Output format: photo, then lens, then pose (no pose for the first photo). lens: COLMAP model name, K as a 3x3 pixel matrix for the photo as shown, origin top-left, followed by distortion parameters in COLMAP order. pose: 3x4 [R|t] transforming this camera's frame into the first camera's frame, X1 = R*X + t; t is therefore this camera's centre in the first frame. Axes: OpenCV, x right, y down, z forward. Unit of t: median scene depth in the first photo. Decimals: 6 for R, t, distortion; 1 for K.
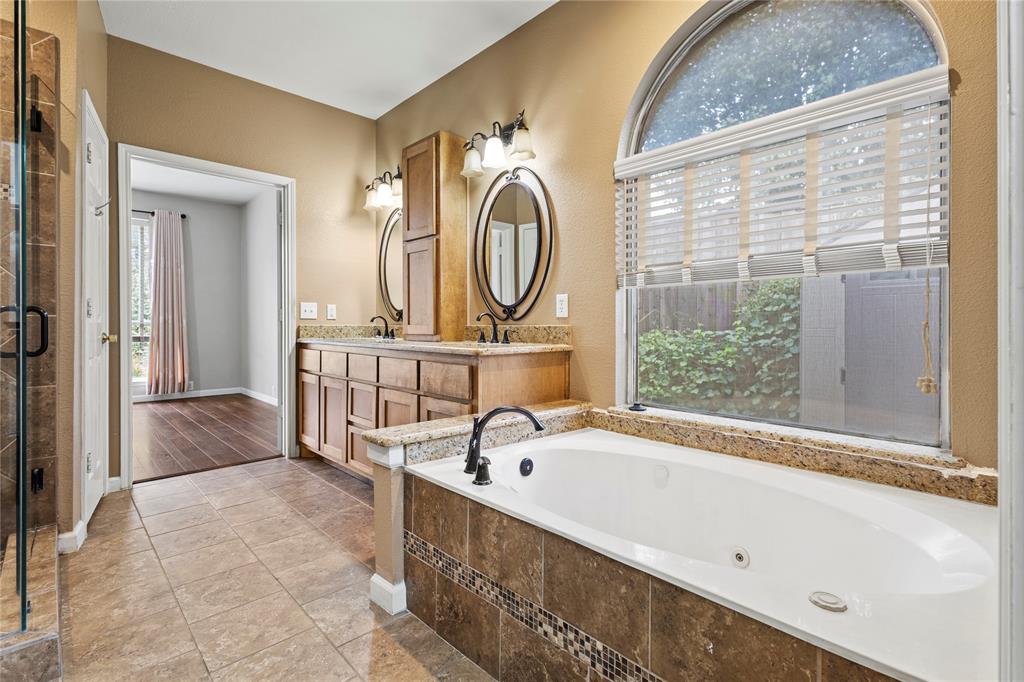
lens RADIAL K [[475.8, 0, 514.8], [0, 475.8, 338.4], [0, 0, 1]] dist [0.004621, 0.000389]
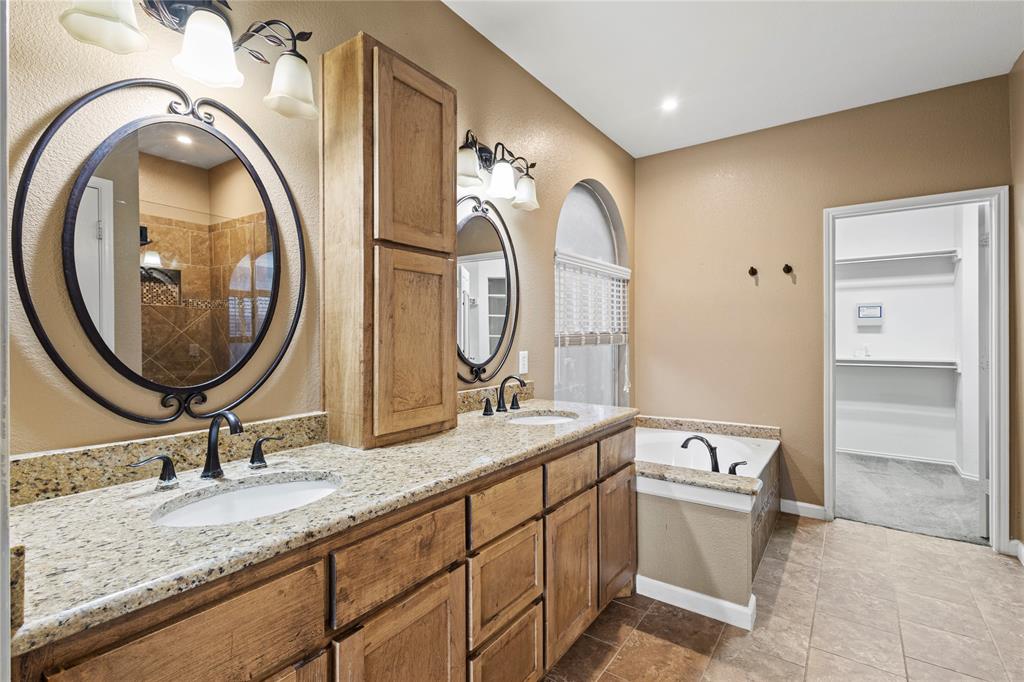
lens RADIAL K [[475.8, 0, 514.8], [0, 475.8, 338.4], [0, 0, 1]] dist [0.004621, 0.000389]
pose [[-0.188486, -0.009560, 0.982029, -0.858023], [0.022136, 0.999657, 0.013980, -0.128410], [-0.981826, 0.024373, -0.188209, 1.142505]]
